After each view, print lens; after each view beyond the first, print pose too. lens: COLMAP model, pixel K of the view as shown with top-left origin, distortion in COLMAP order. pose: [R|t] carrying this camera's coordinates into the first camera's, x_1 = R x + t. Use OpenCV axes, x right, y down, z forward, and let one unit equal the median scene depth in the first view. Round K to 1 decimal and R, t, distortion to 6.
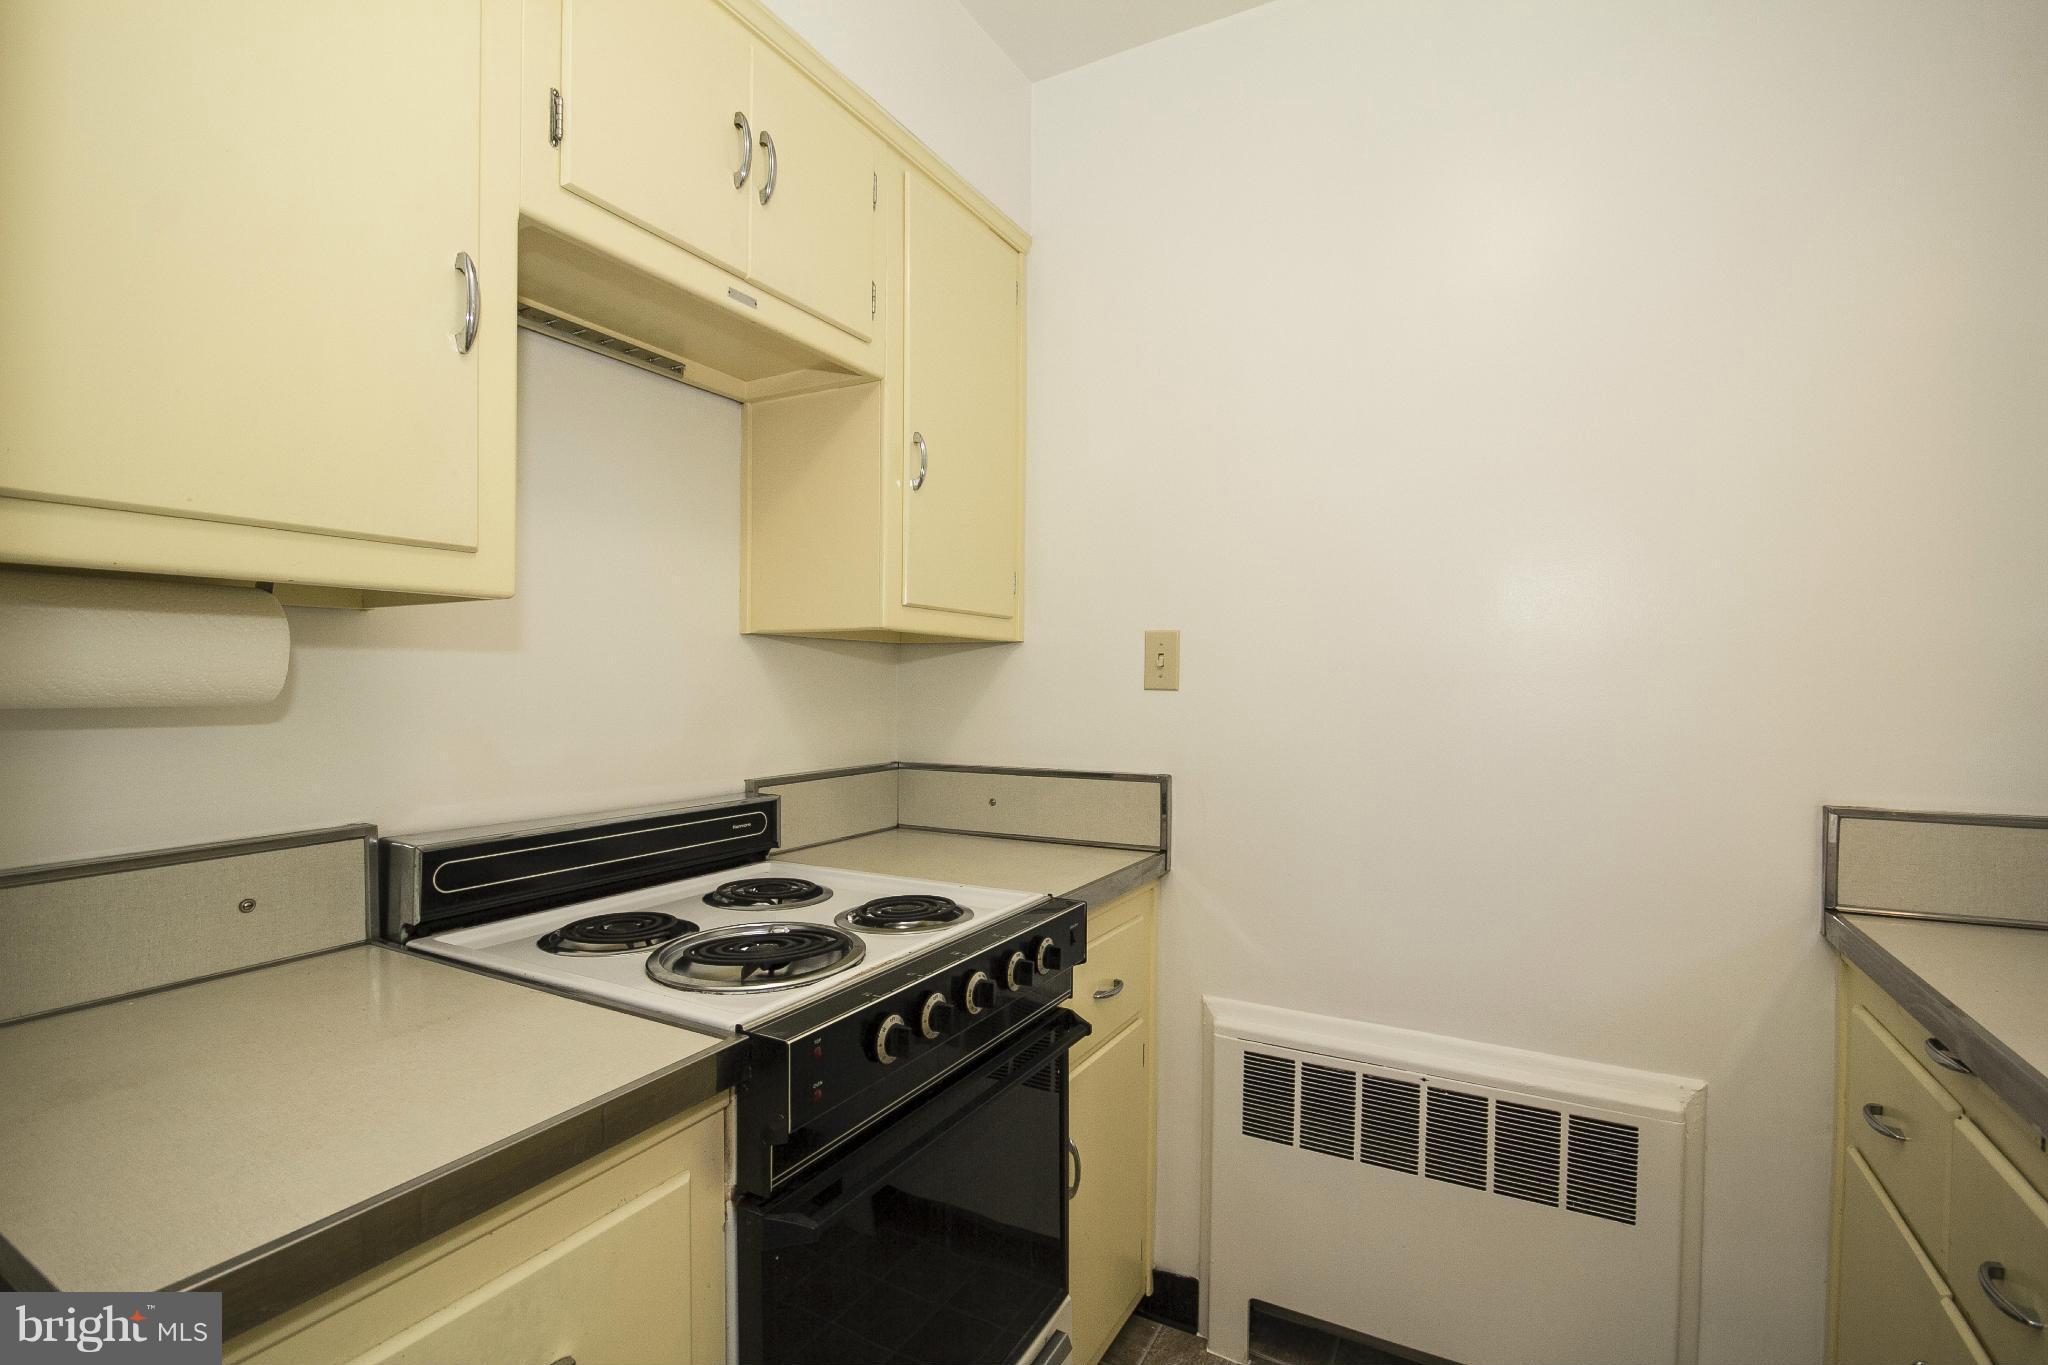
lens RADIAL K [[942.3, 0, 1033.7], [0, 942.3, 693.1], [0, 0, 1]] dist [-0.012384, -0.002422]
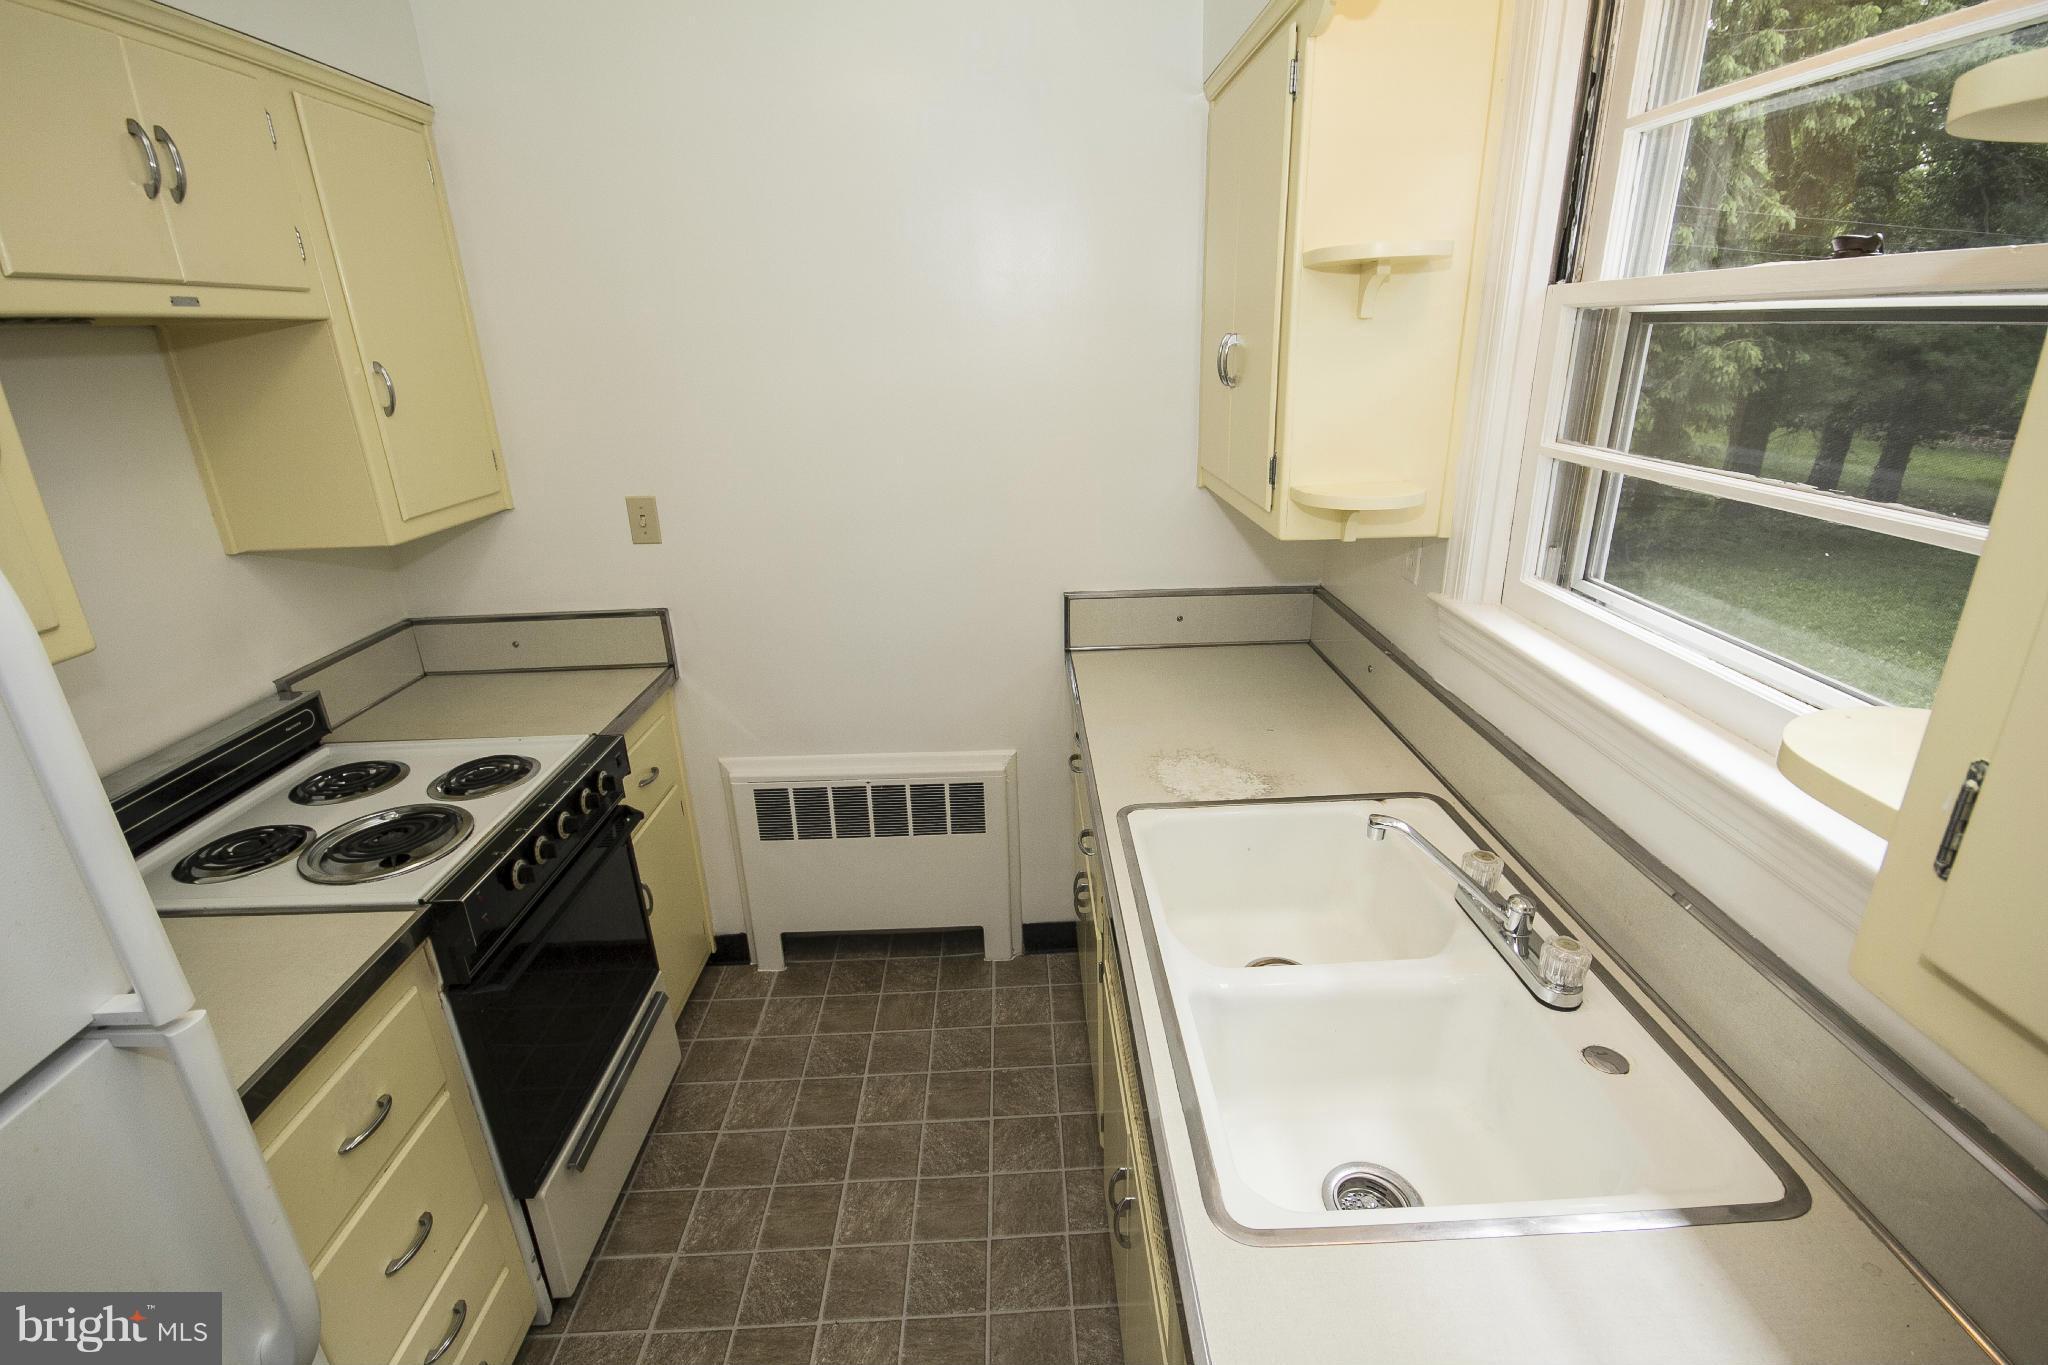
lens RADIAL K [[942.3, 0, 1038.0], [0, 942.3, 700.8], [0, 0, 1]] dist [-0.012384, -0.002422]
pose [[0.865027, -0.206686, 0.457176, -0.036464], [0.035278, 0.934007, 0.355507, -0.276473], [-0.500484, -0.291395, 0.815233, -0.407689]]
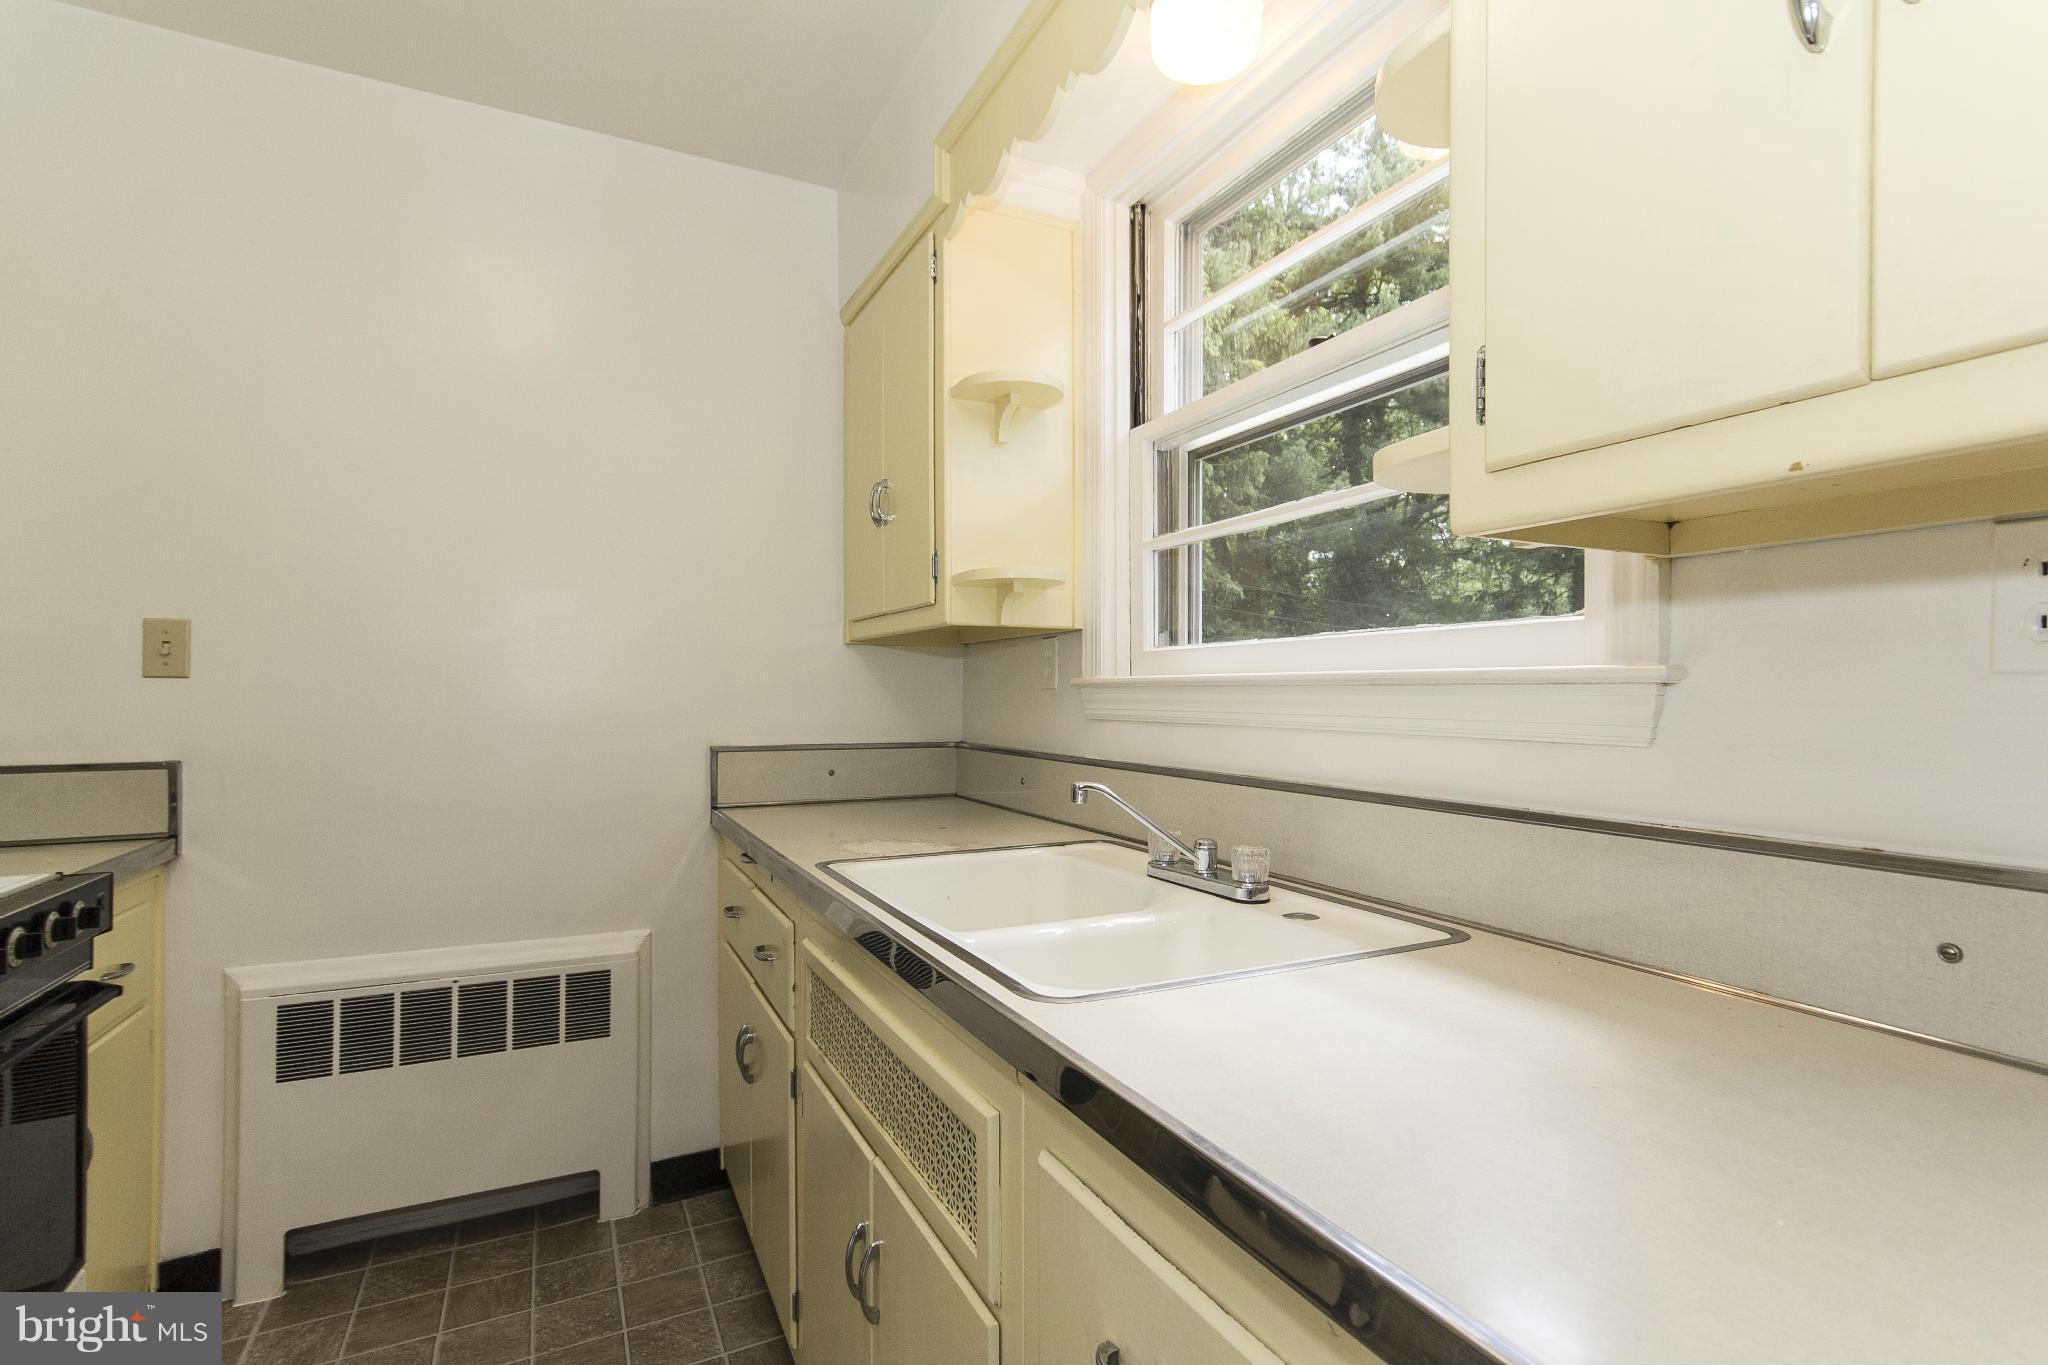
lens RADIAL K [[983.3, 0, 1037.9], [0, 983.3, 700.5], [0, 0, 1]] dist [0.003270, 0.002703]
pose [[0.577420, -0.007350, 0.816414, -0.221208], [0.011172, 0.999937, 0.001101, 0.035829], [-0.816371, 0.008485, 0.577466, -0.433299]]
